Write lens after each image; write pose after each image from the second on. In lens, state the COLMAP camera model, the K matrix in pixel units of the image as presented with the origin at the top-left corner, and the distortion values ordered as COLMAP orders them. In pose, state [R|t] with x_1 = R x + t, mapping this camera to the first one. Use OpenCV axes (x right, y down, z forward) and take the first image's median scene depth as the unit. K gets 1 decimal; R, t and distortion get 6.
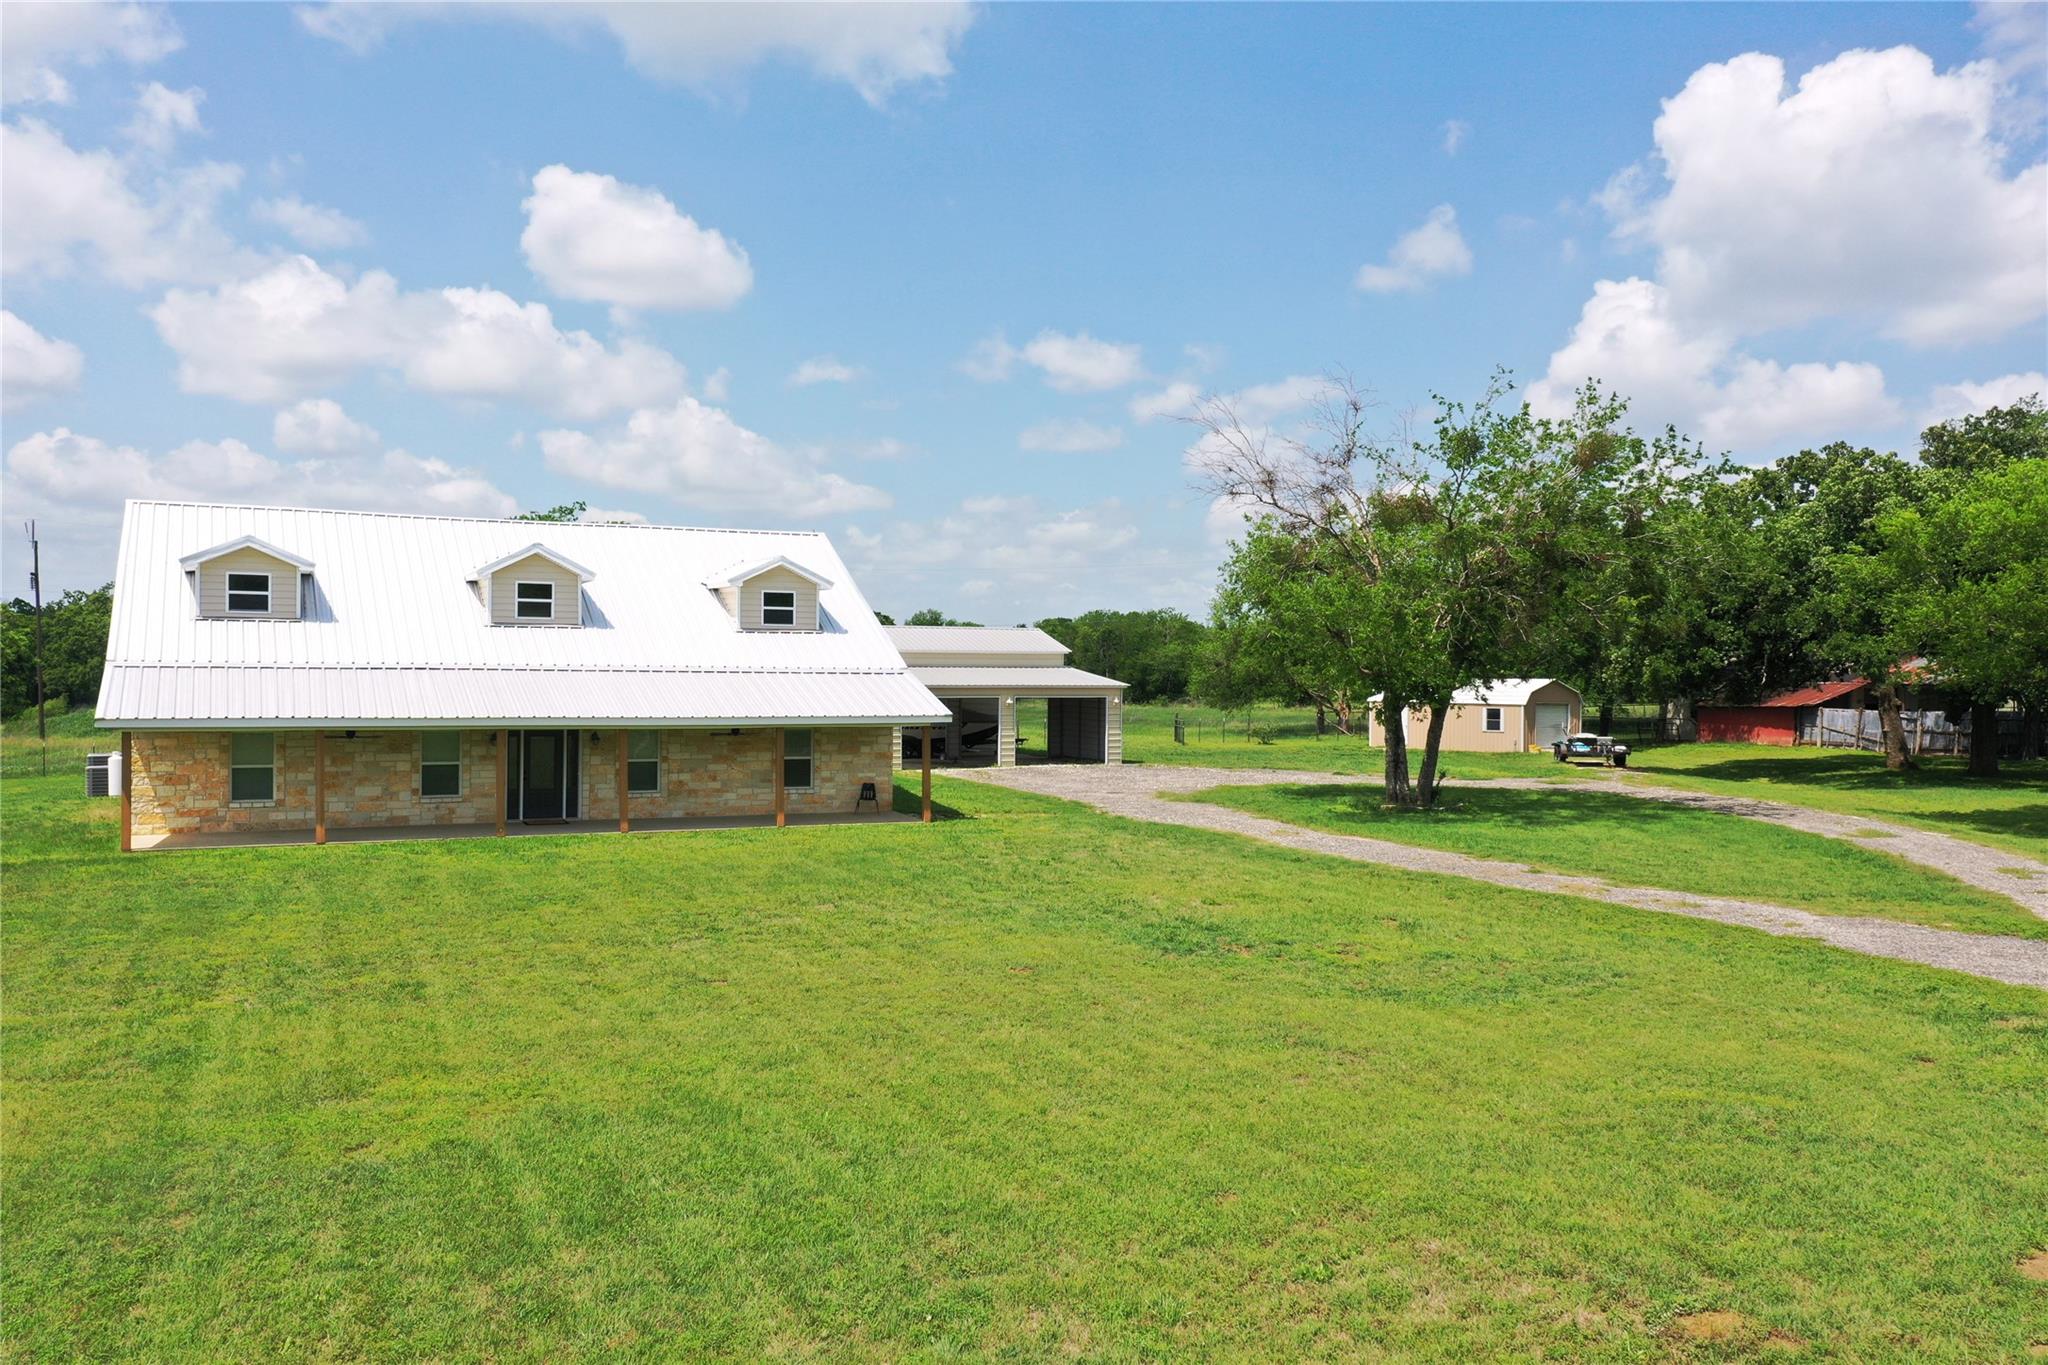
lens RADIAL K [[1625.6, 0, 1031.1], [0, 1625.6, 679.8], [0, 0, 1]] dist [0.024822, -0.001923]
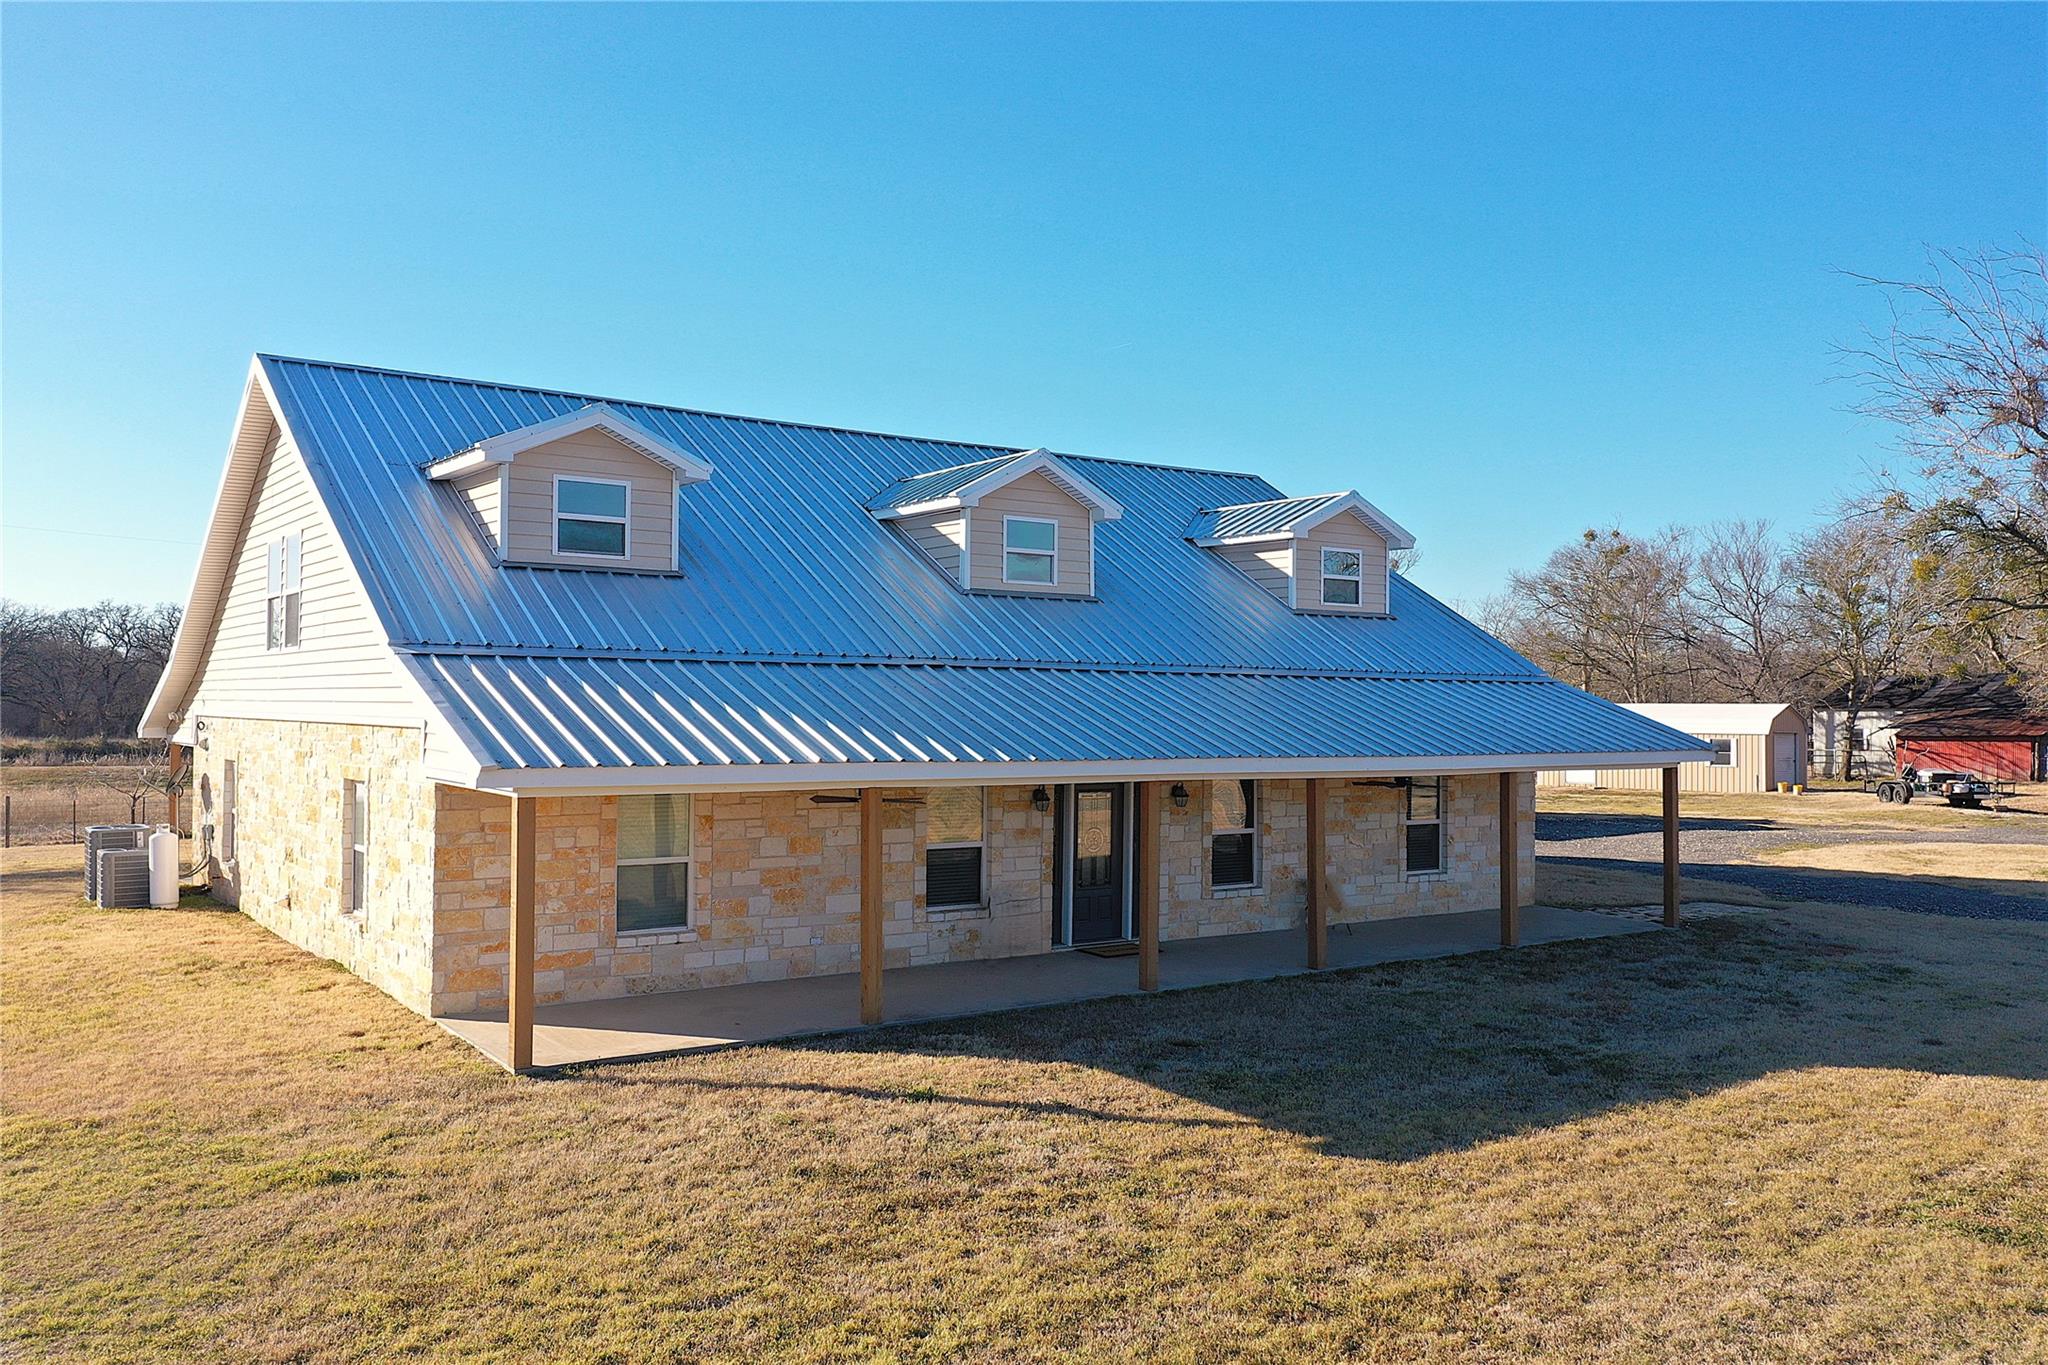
lens RADIAL K [[1625.6, 0, 1024.6], [0, 1625.6, 672.9], [0, 0, 1]] dist [0.024822, -0.001923]
pose [[0.986218, 0.000070, 0.165450, -0.421819], [0.004539, 0.999612, -0.027479, 0.009712], [-0.165388, 0.027851, 0.985835, 0.467826]]
